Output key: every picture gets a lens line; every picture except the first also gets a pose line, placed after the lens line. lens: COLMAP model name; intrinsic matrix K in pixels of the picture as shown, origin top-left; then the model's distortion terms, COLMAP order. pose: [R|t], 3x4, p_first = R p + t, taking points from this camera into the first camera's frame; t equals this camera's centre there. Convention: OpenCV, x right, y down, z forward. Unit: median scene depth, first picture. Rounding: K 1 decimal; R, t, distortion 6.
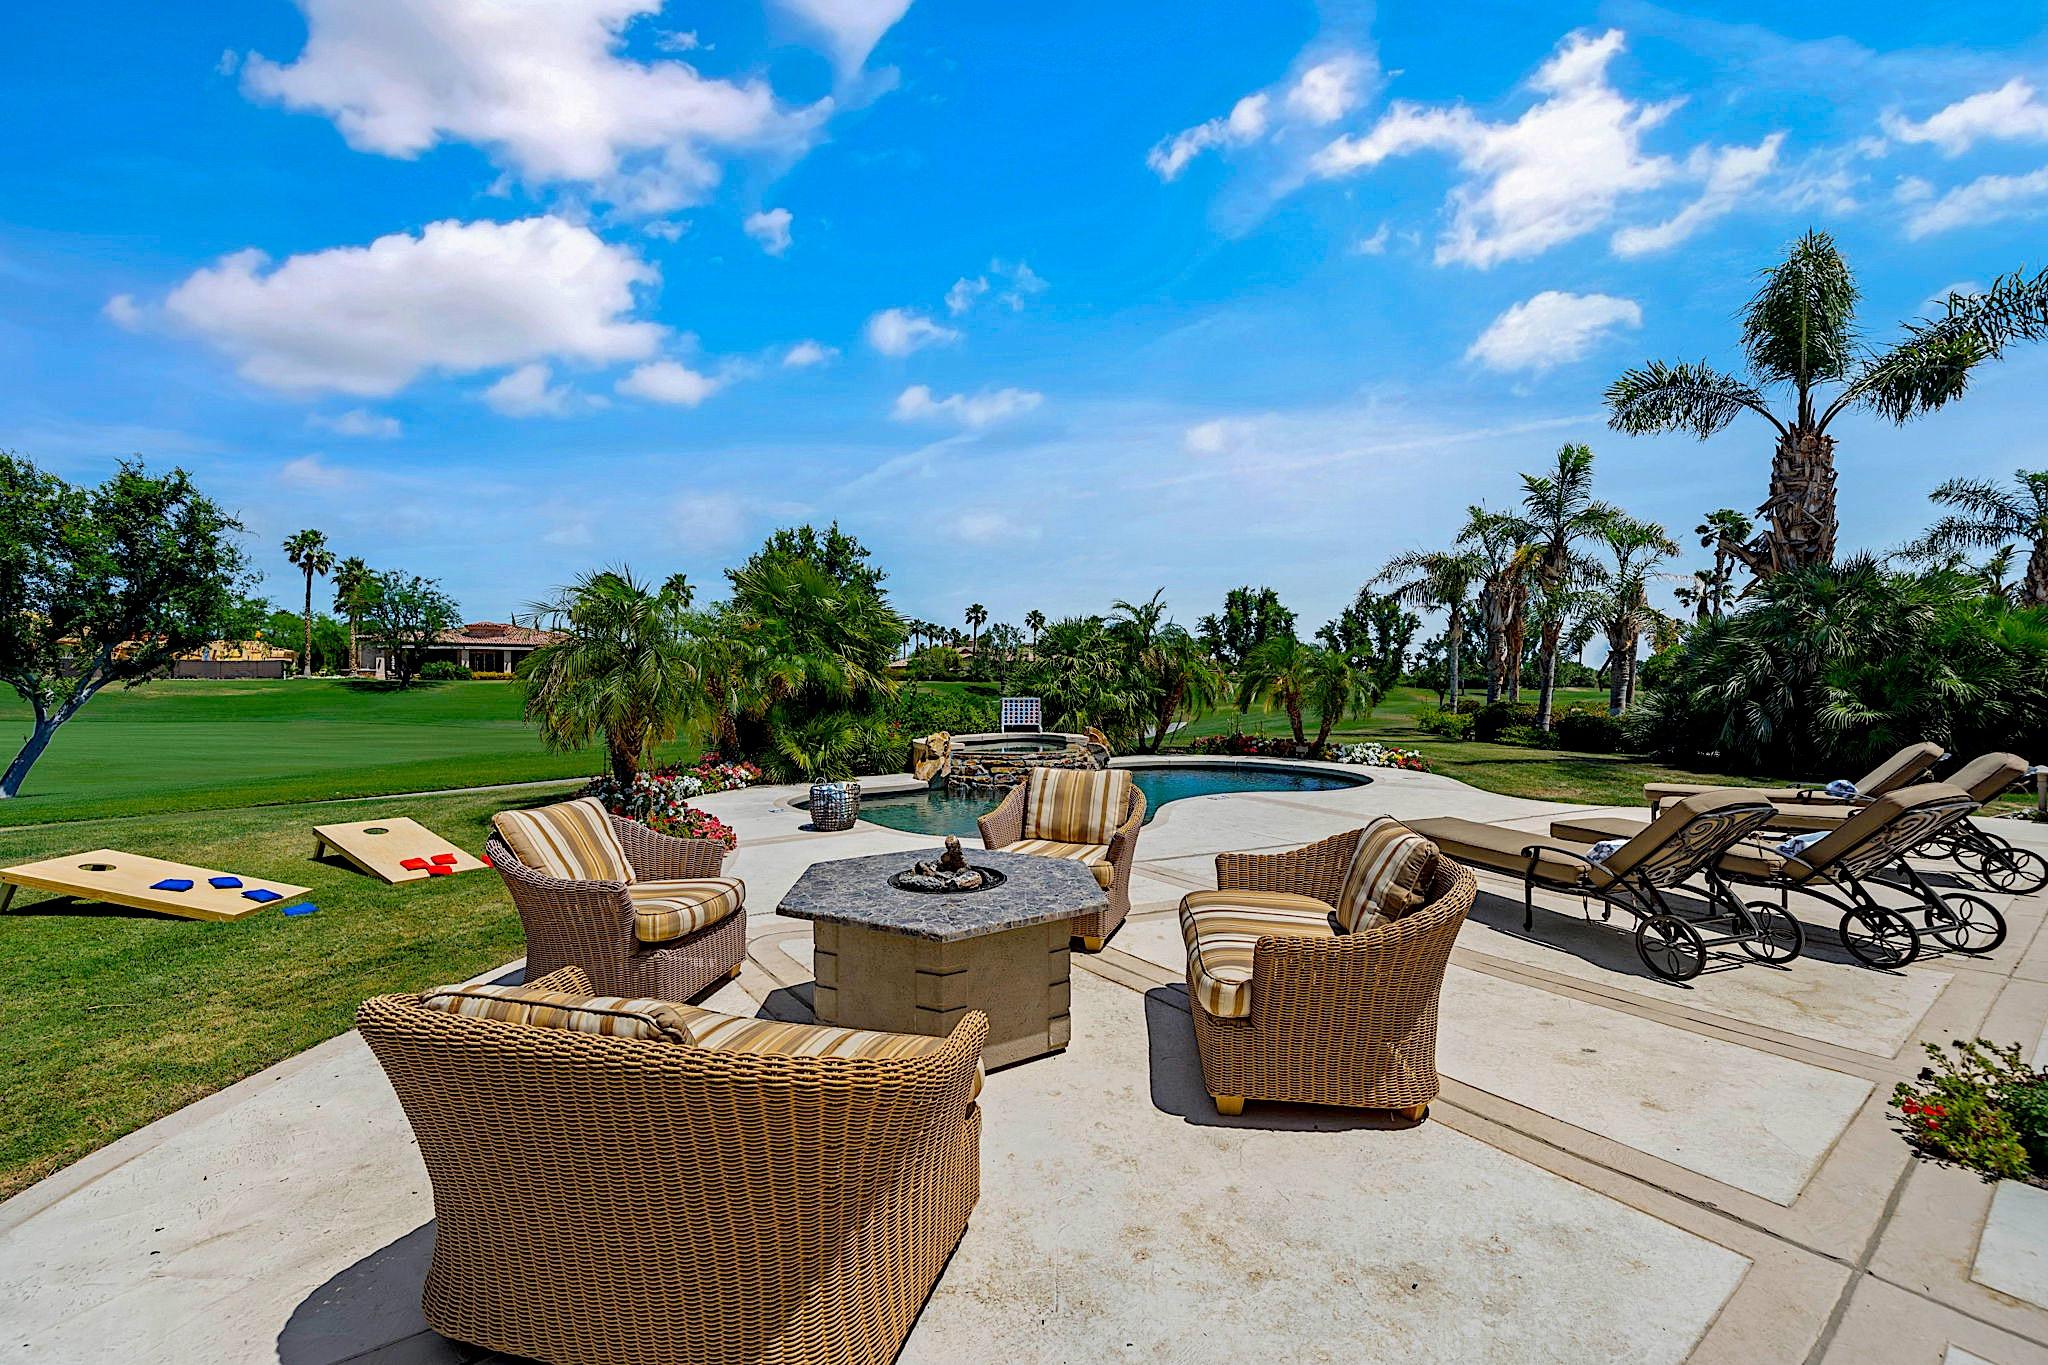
lens RADIAL K [[846.3, 0, 1018.5], [0, 846.3, 691.8], [0, 0, 1]] dist [0.000359, 0.000482]
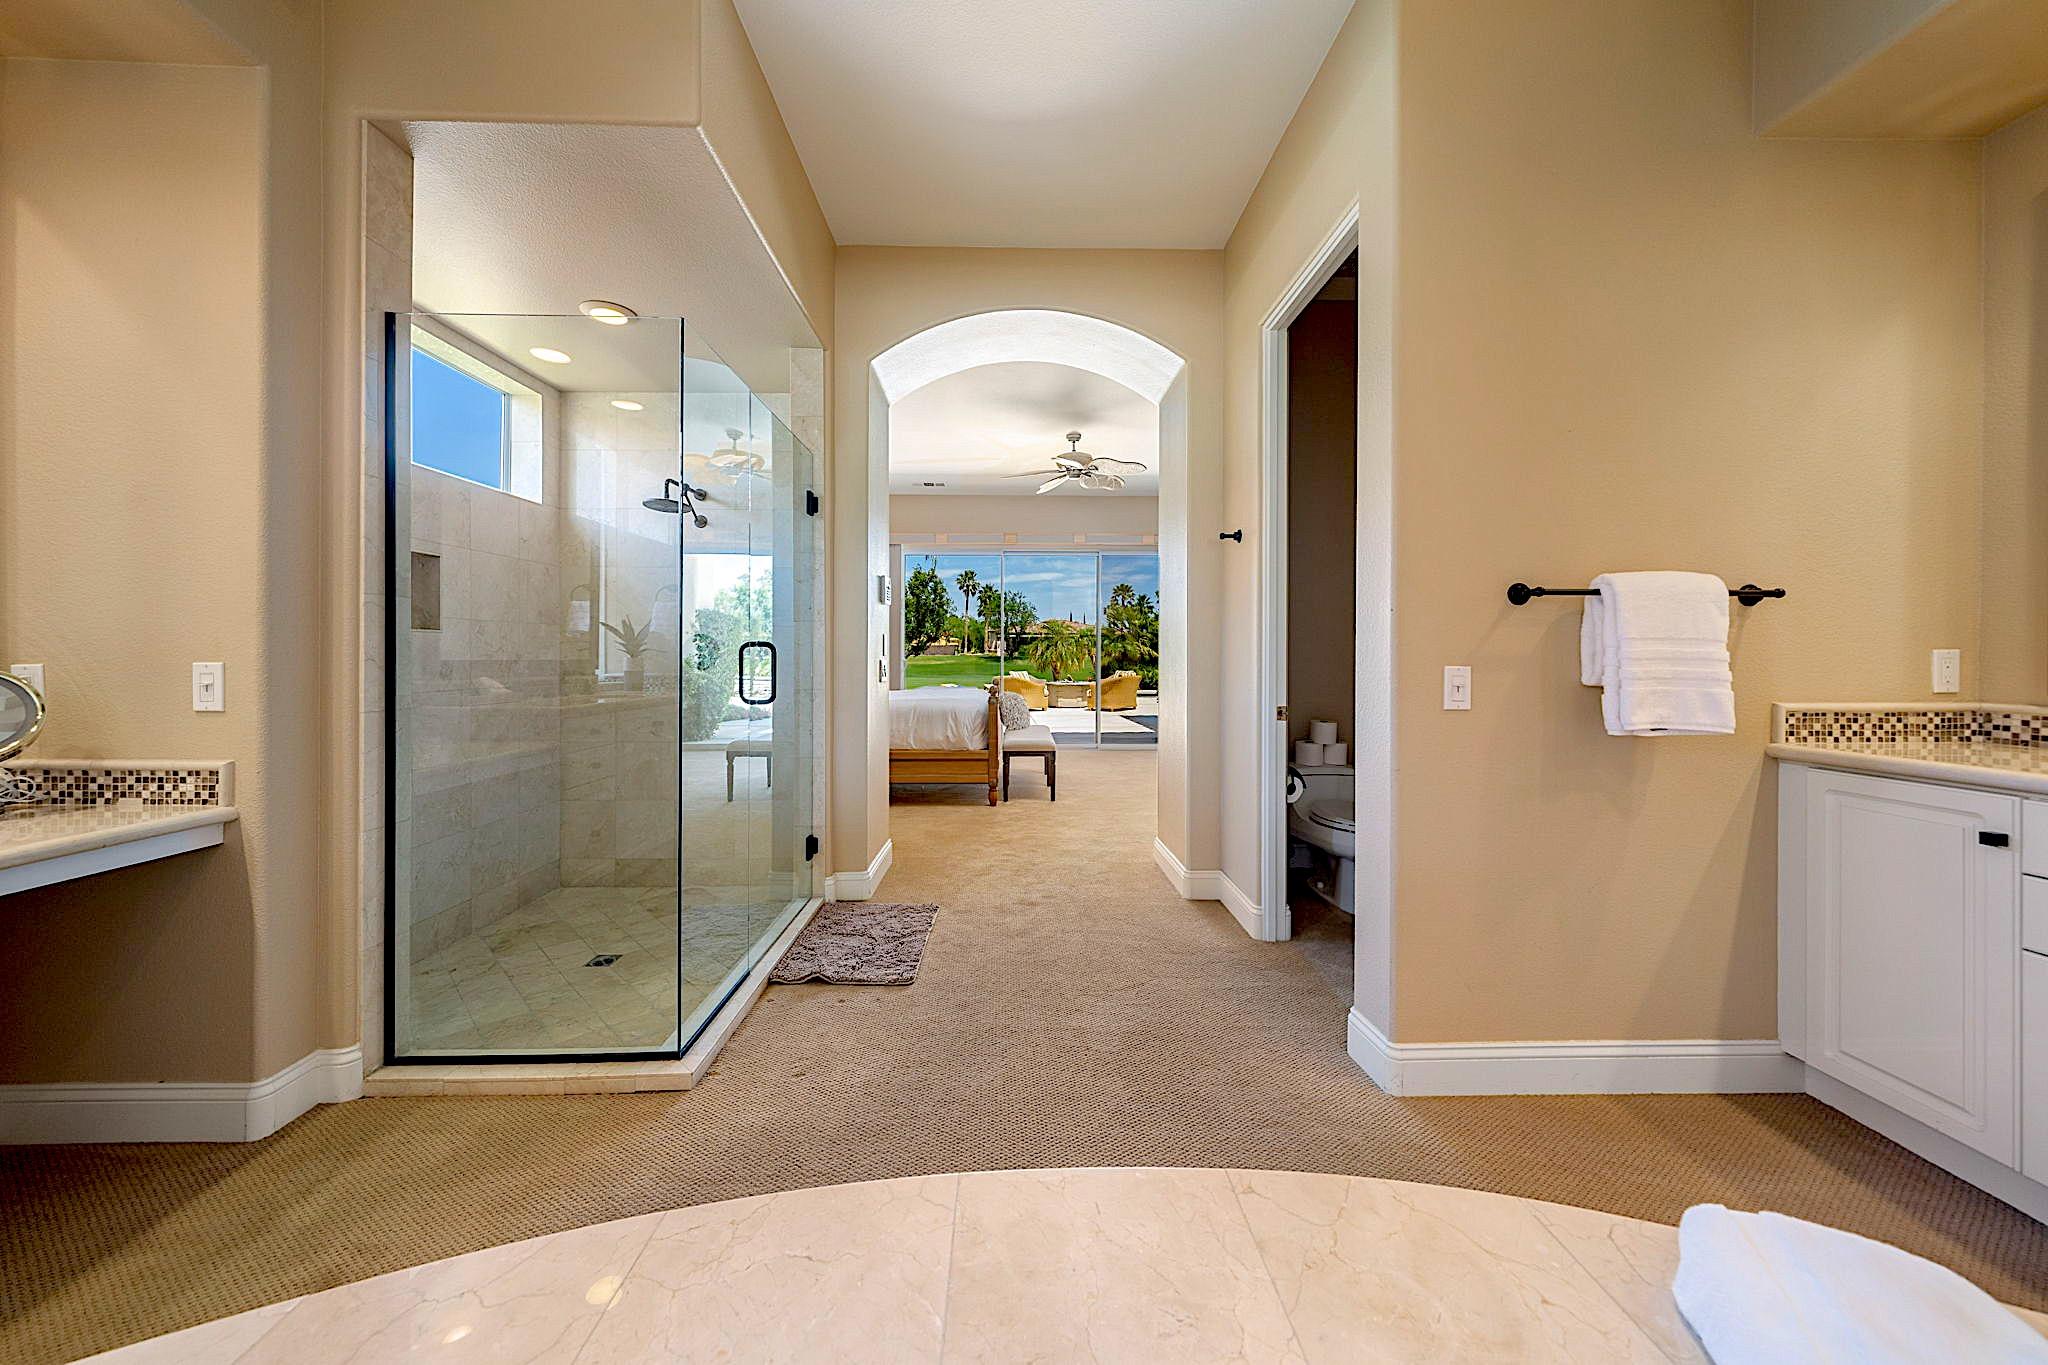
lens RADIAL K [[699.8, 0, 1024.5], [0, 699.8, 669.6], [0, 0, 1]] dist [-0.000378, -0.000001]
pose [[0.819168, 0.010732, -0.573453, 0.103078], [-0.007871, 0.999941, 0.007470, 0.003158], [0.573500, -0.001605, 0.819204, -0.133986]]
